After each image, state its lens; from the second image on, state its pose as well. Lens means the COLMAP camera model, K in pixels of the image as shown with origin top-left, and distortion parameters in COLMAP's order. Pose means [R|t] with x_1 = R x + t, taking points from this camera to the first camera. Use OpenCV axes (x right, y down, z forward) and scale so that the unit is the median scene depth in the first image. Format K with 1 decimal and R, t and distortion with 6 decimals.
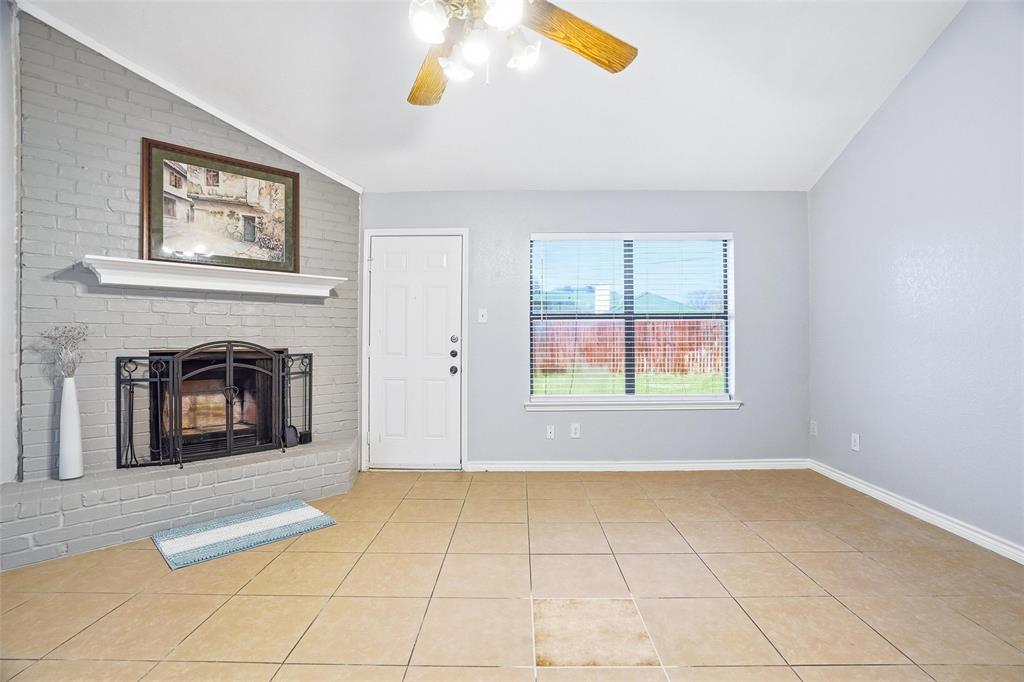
lens RADIAL K [[479.5, 0, 514.9], [0, 479.5, 341.3], [0, 0, 1]] dist [-0.063219, 0.023885]
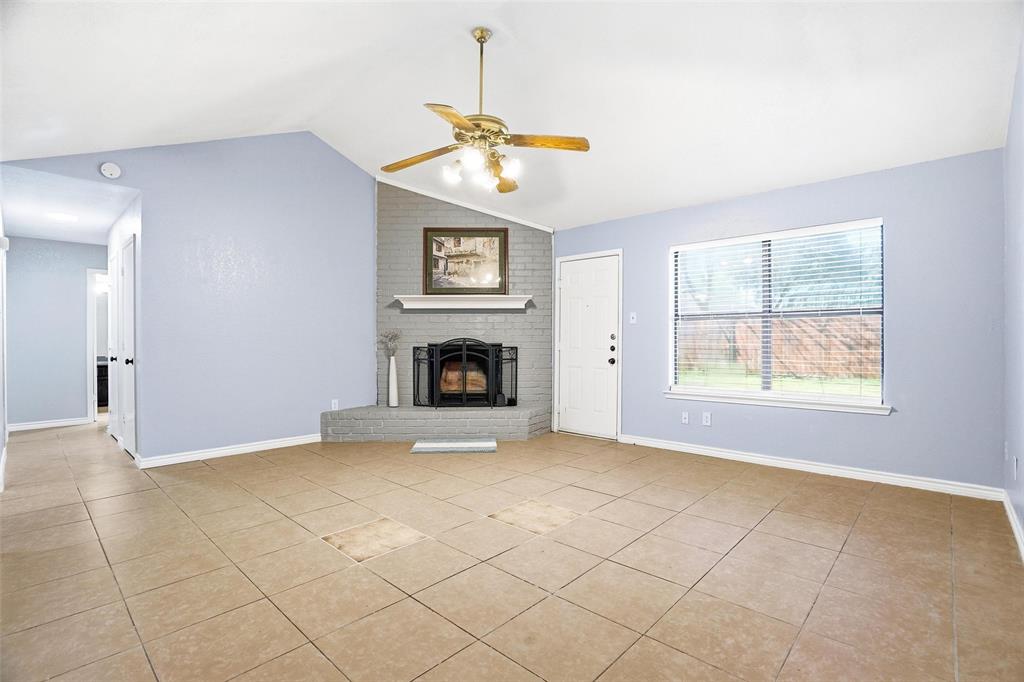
lens RADIAL K [[479.5, 0, 514.9], [0, 479.5, 341.3], [0, 0, 1]] dist [-0.063219, 0.023885]
pose [[0.742225, 0.005053, -0.670132, 0.640432], [-0.001555, 0.999982, 0.005818, -0.000206], [0.670149, -0.003276, 0.742220, -0.142757]]
